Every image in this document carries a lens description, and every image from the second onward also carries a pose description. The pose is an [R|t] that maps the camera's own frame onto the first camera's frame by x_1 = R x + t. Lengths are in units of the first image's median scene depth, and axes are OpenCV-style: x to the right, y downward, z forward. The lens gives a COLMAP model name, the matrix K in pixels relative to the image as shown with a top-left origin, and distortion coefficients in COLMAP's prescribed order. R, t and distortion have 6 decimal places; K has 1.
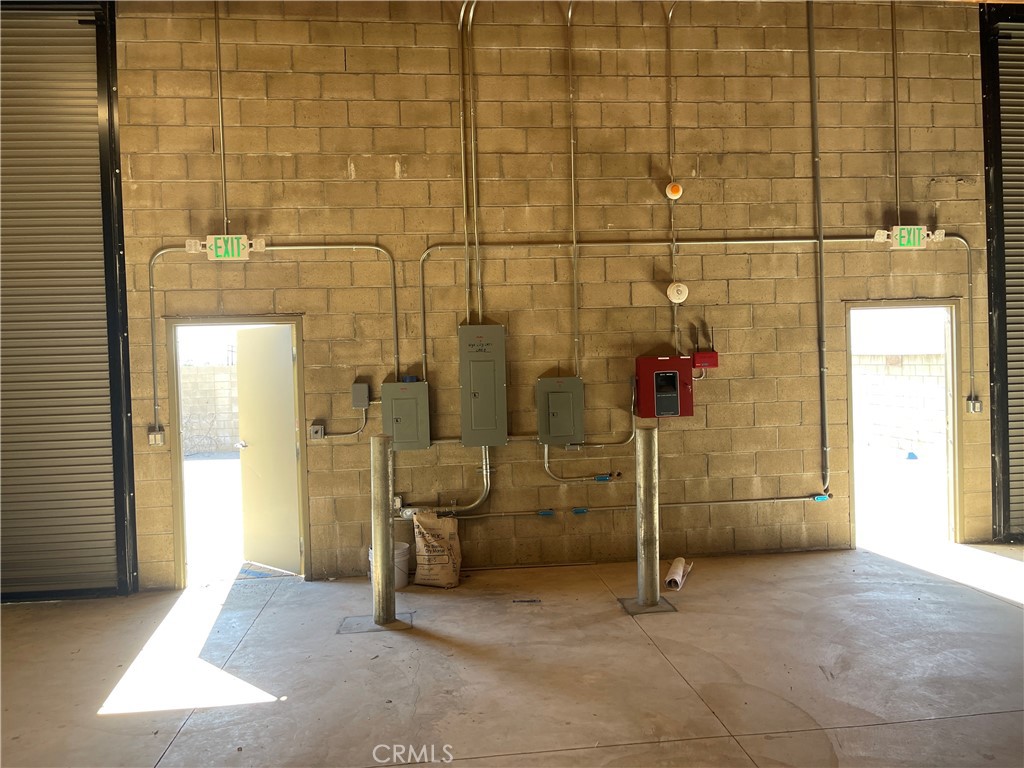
lens RADIAL K [[775.6, 0, 484.0], [0, 775.6, 387.0], [0, 0, 1]] dist [0.073333, -0.096501]
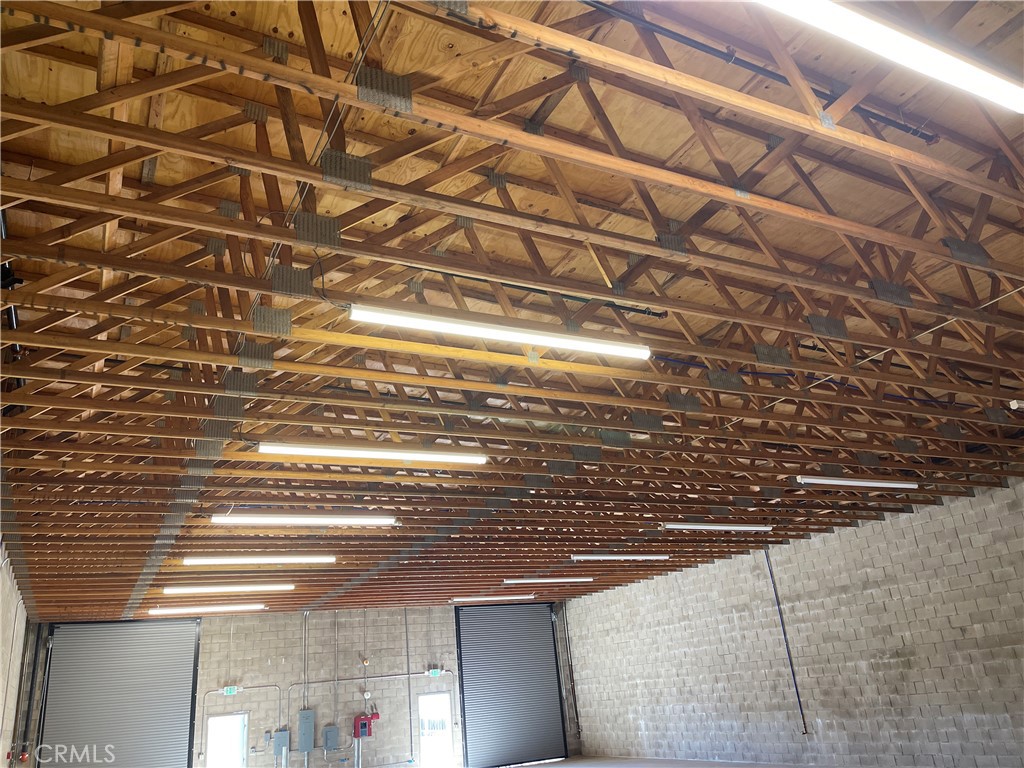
lens RADIAL K [[775.6, 0, 512.2], [0, 775.6, 374.7], [0, 0, 1]] dist [0.073333, -0.096501]
pose [[0.927248, 0.092324, 0.362888, -0.517696], [0.067264, 0.912294, -0.403974, 0.023496], [-0.368357, 0.398993, 0.839713, -2.580527]]
